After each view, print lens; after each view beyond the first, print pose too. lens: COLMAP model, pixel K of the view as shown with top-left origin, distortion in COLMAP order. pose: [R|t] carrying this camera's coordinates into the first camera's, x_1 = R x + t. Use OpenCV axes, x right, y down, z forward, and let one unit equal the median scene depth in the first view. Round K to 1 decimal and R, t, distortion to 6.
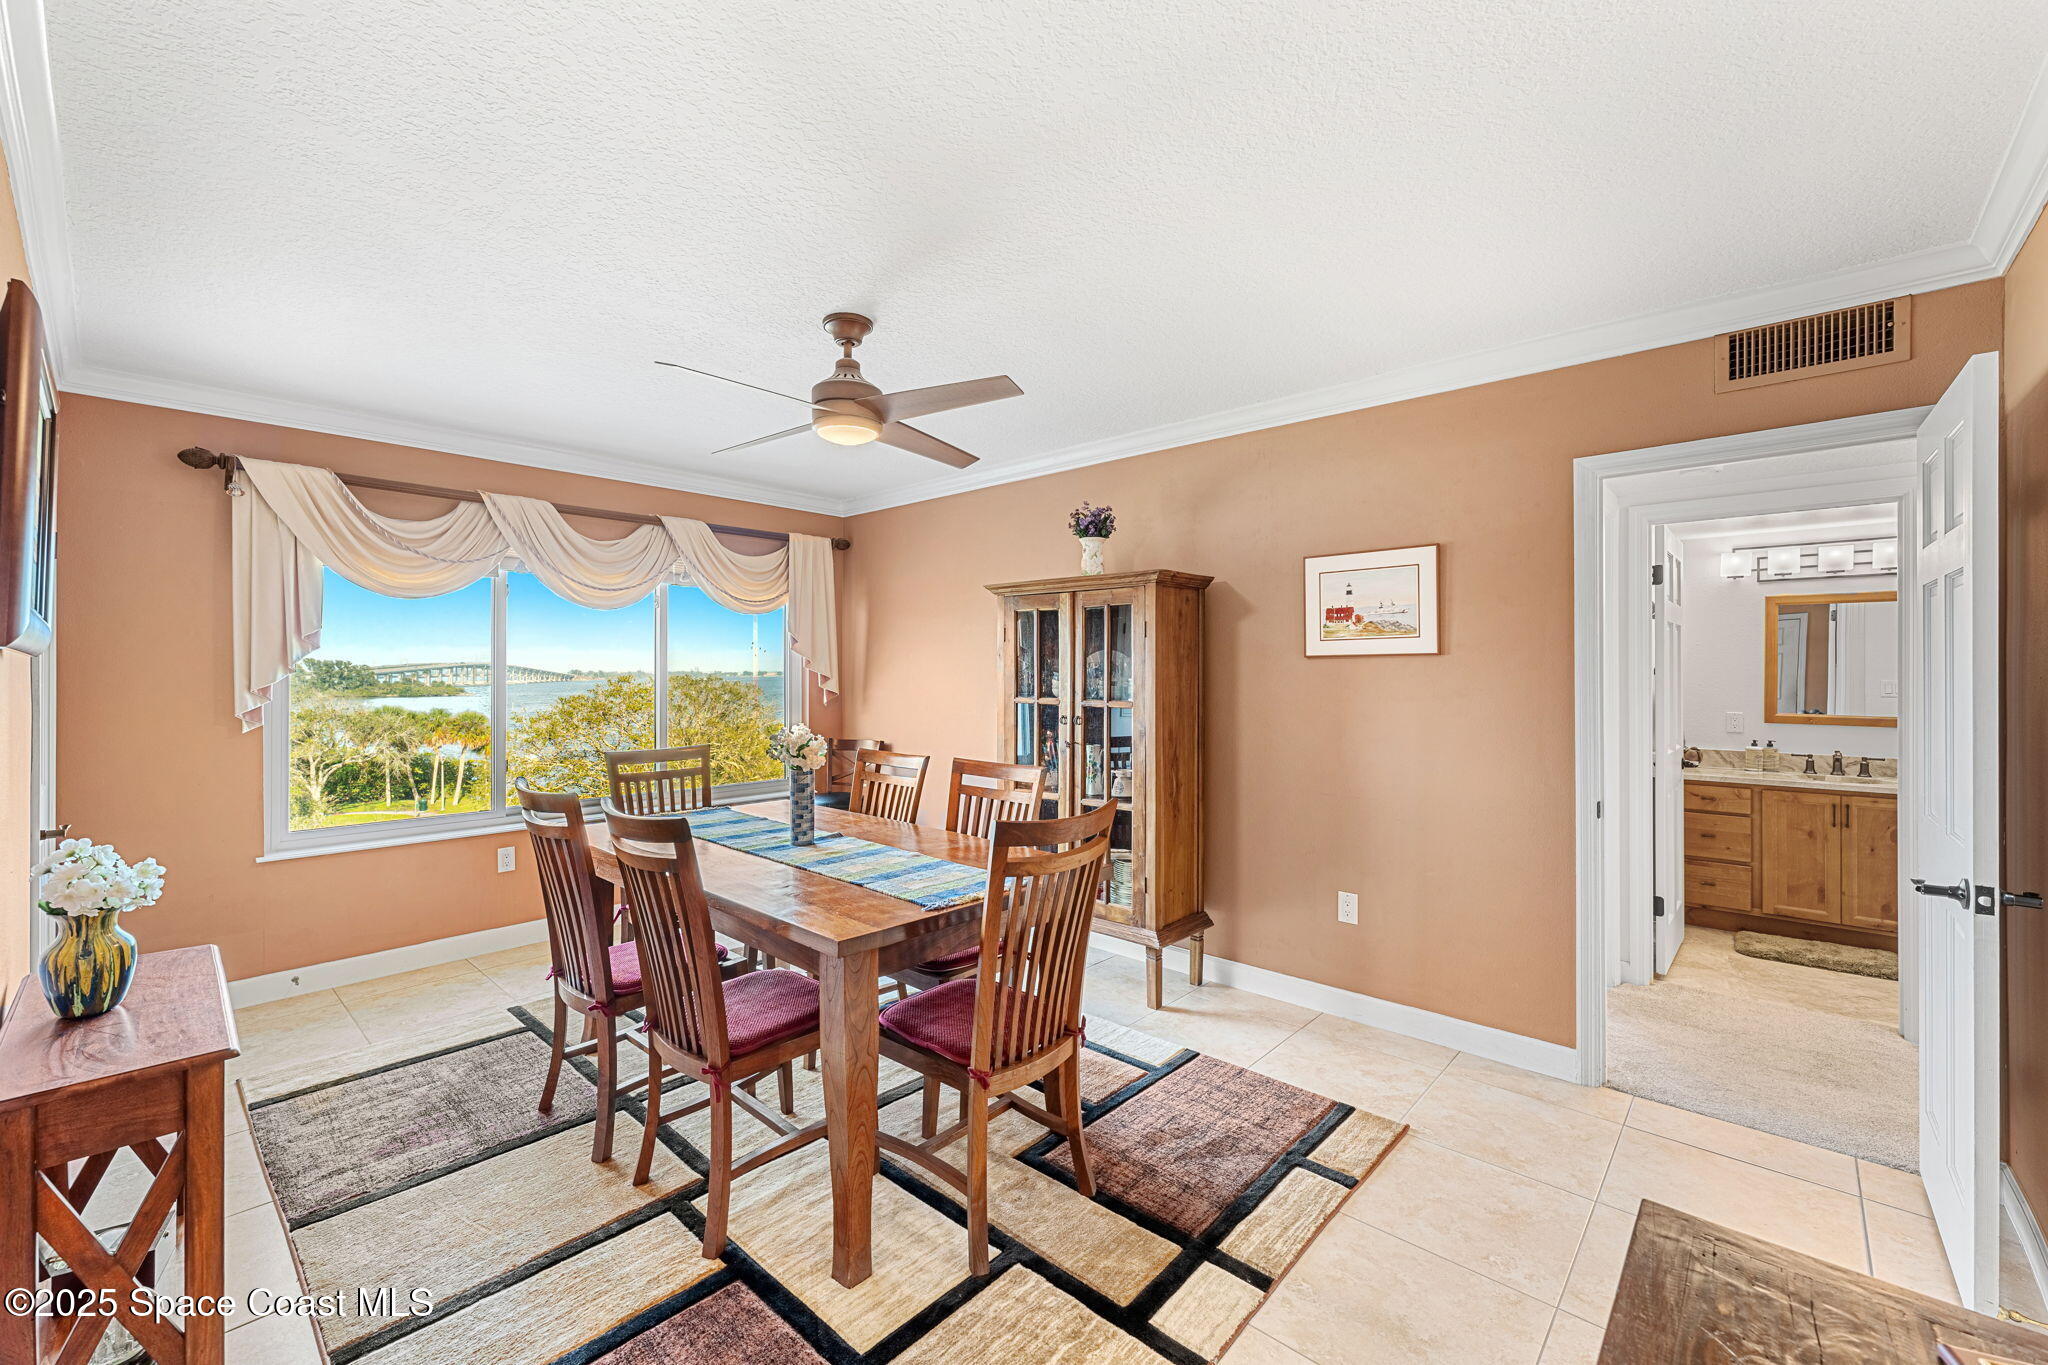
lens RADIAL K [[835.2, 0, 1003.1], [0, 835.2, 675.0], [0, 0, 1]] dist [0.002277, 0.000969]
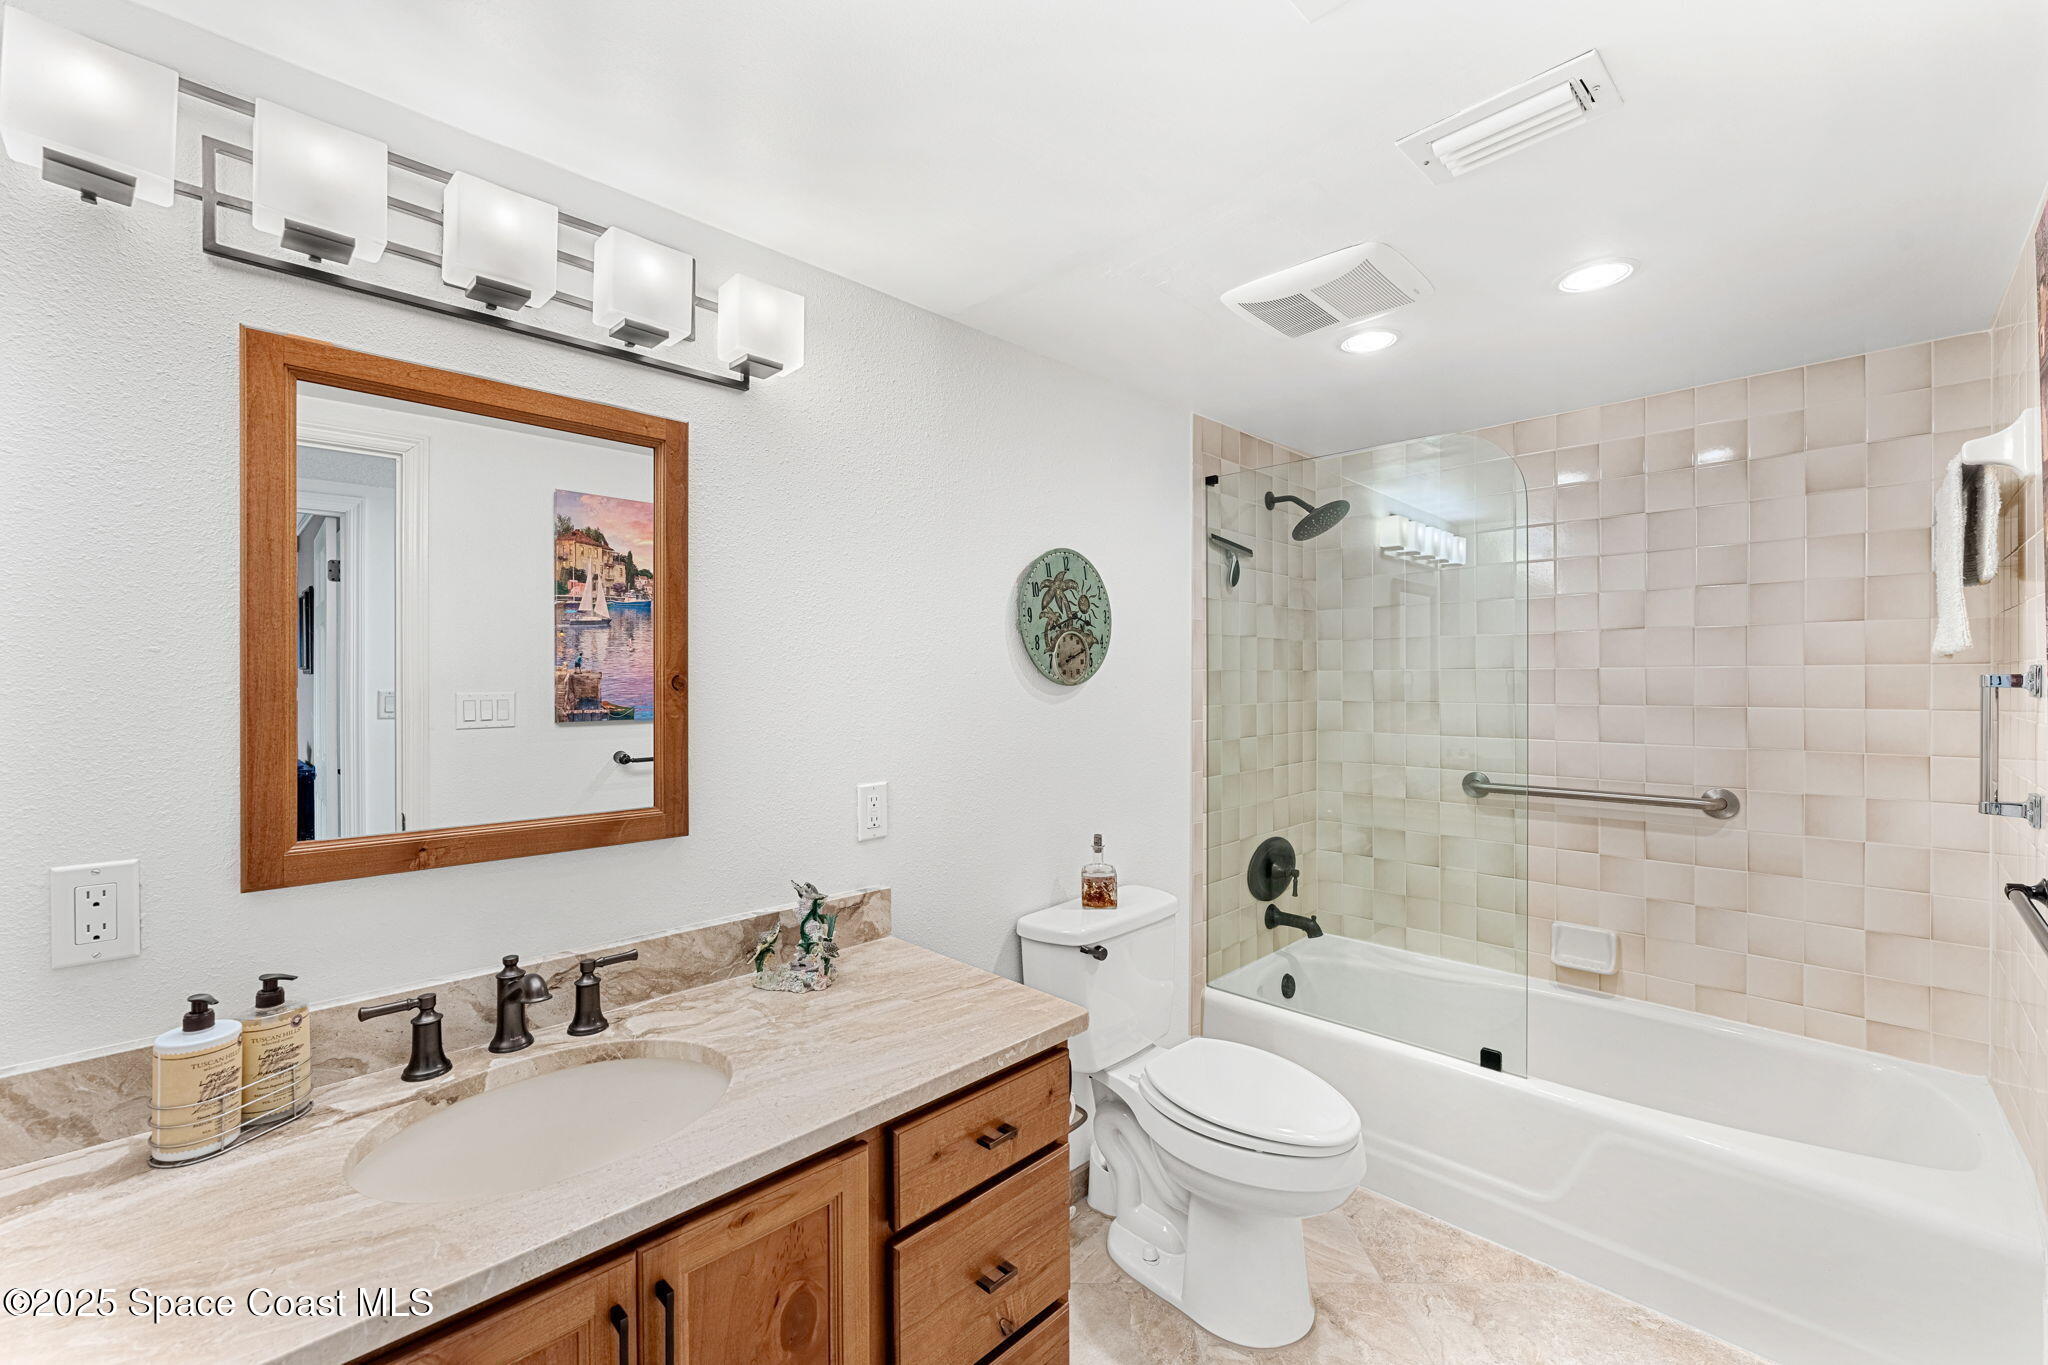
lens RADIAL K [[862.2, 0, 1006.7], [0, 862.2, 682.0], [0, 0, 1]] dist [0.000060, -0.000284]
pose [[0.054004, 0.000790, 0.998540, 0.705818], [0.004985, 0.999987, -0.001060, 0.003728], [-0.998528, 0.005035, 0.053999, 0.799981]]
